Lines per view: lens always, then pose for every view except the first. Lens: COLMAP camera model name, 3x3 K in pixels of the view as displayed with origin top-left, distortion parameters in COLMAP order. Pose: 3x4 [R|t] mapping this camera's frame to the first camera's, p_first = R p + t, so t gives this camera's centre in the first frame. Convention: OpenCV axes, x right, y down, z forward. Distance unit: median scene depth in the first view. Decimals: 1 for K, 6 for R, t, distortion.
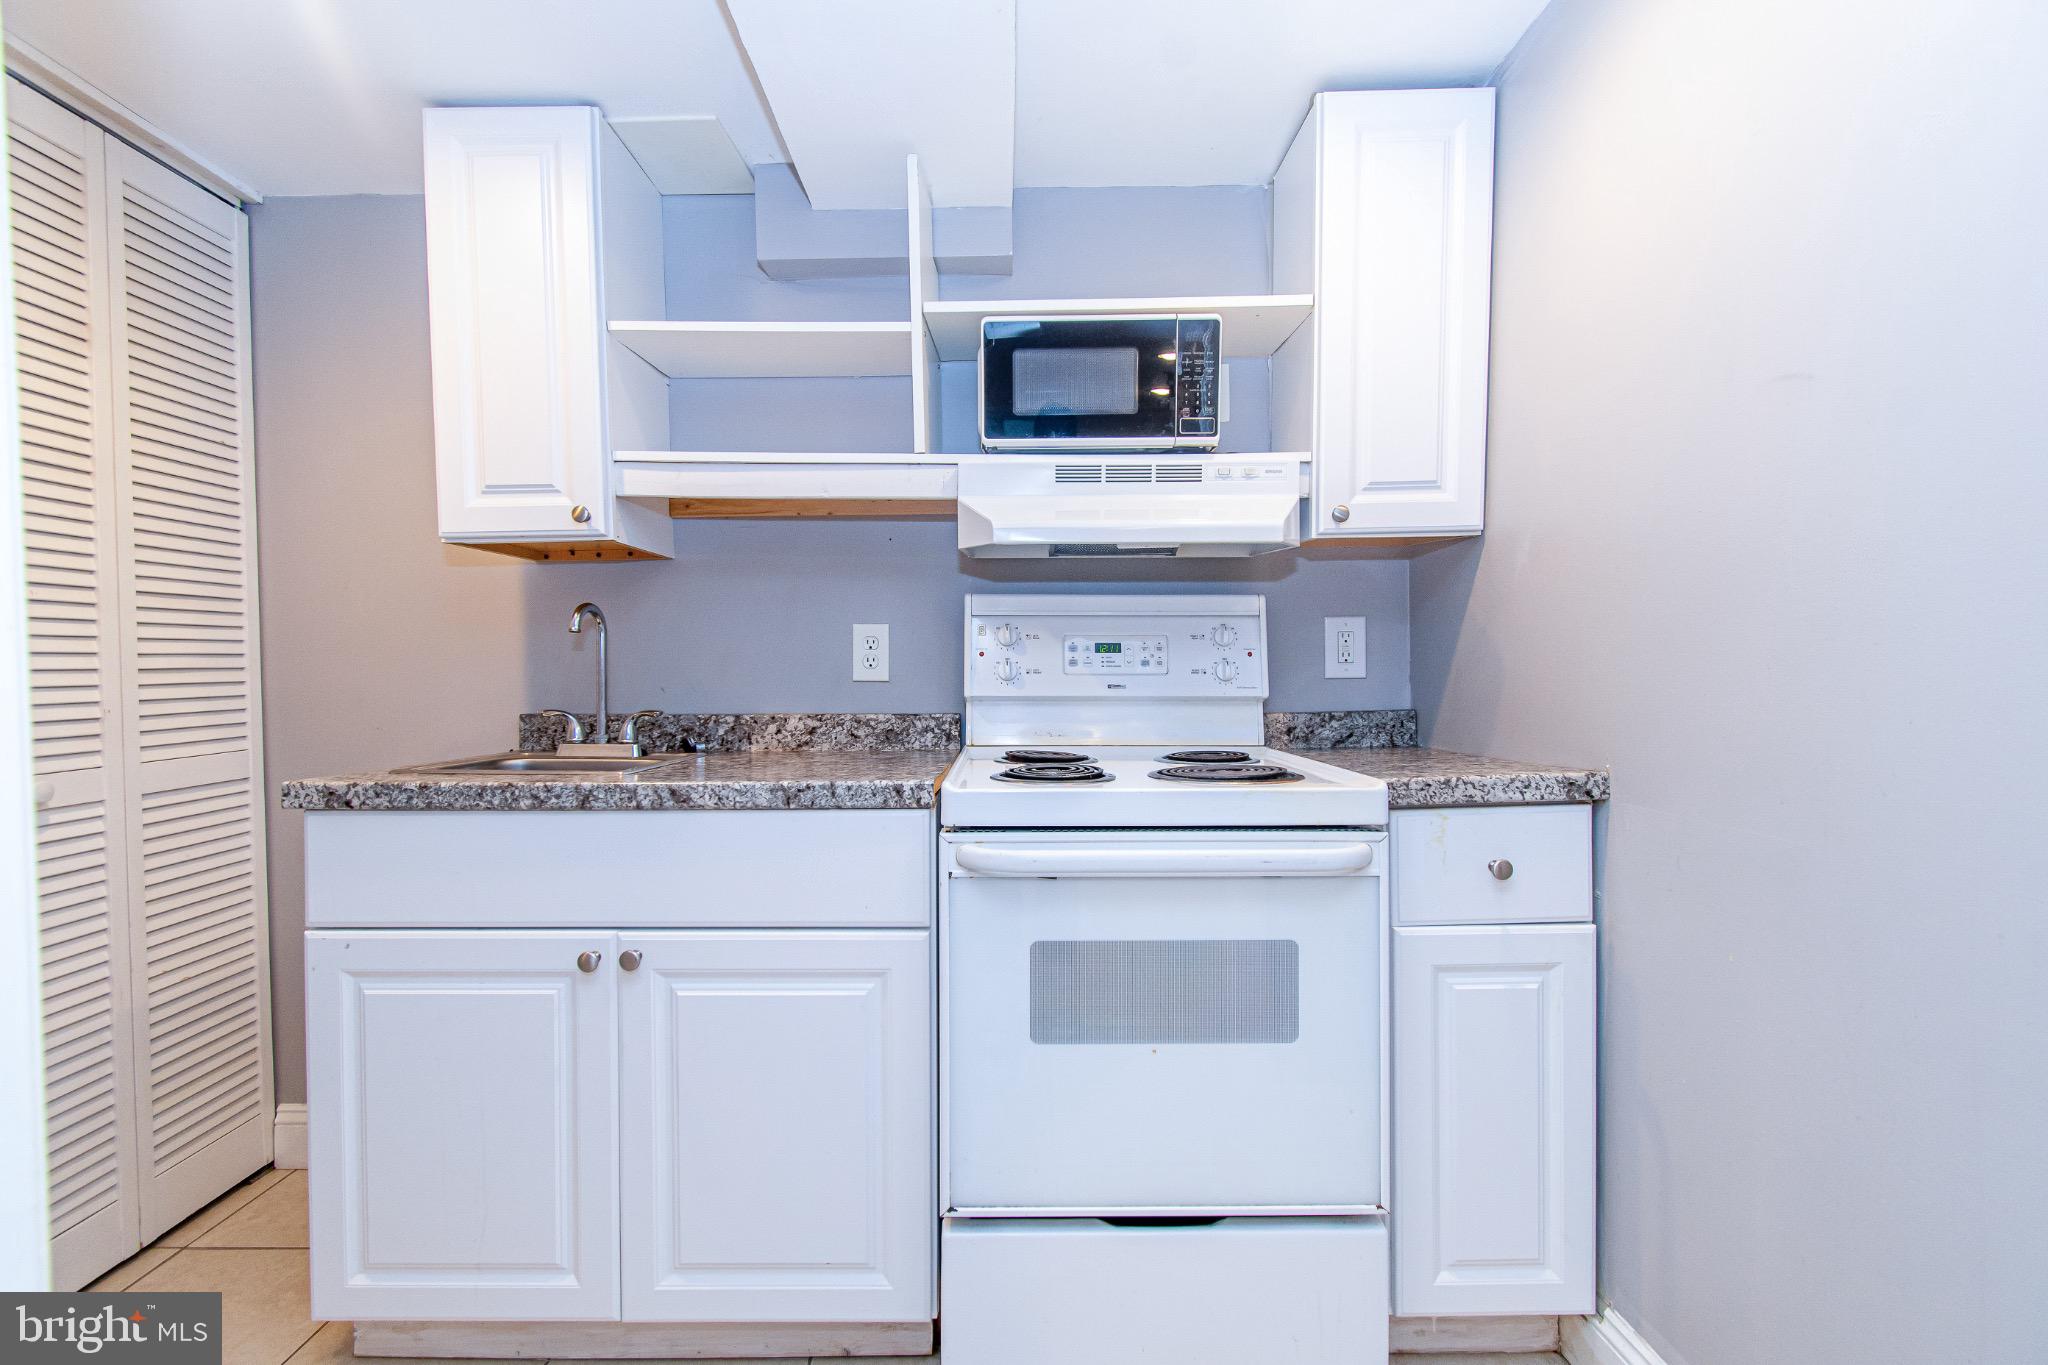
lens RADIAL K [[903.1, 0, 1019.4], [0, 903.1, 681.9], [0, 0, 1]] dist [0.007672, -0.002969]
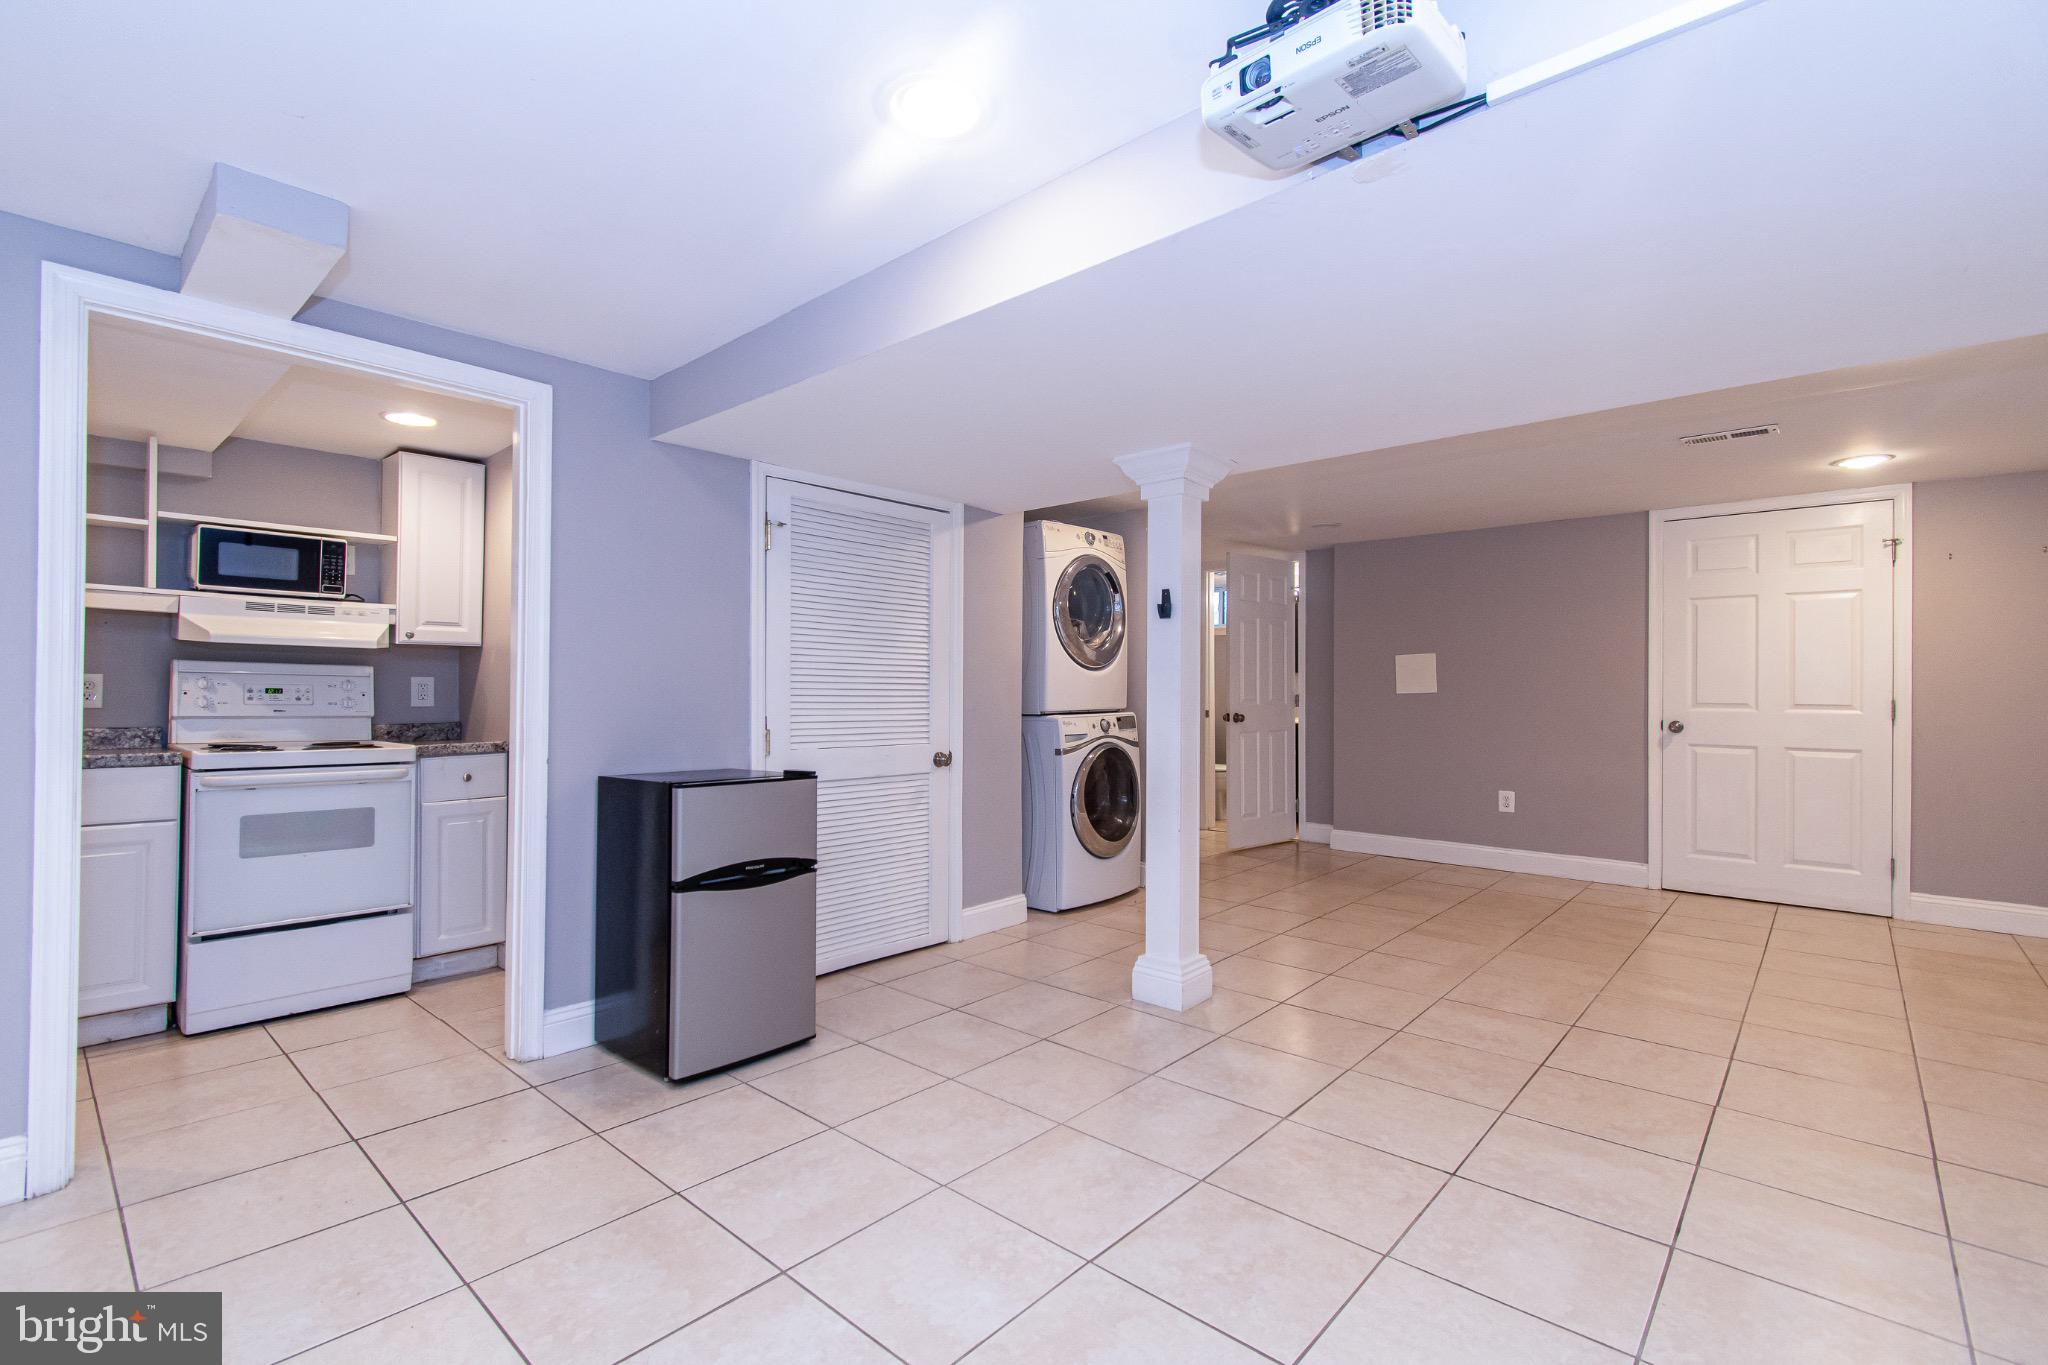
lens RADIAL K [[903.1, 0, 1020.7], [0, 903.1, 687.3], [0, 0, 1]] dist [0.007672, -0.002969]
pose [[0.672545, 0.017196, 0.739856, -0.292360], [0.001741, 0.999690, -0.024817, 0.006334], [-0.740054, 0.017979, 0.672307, -1.651617]]
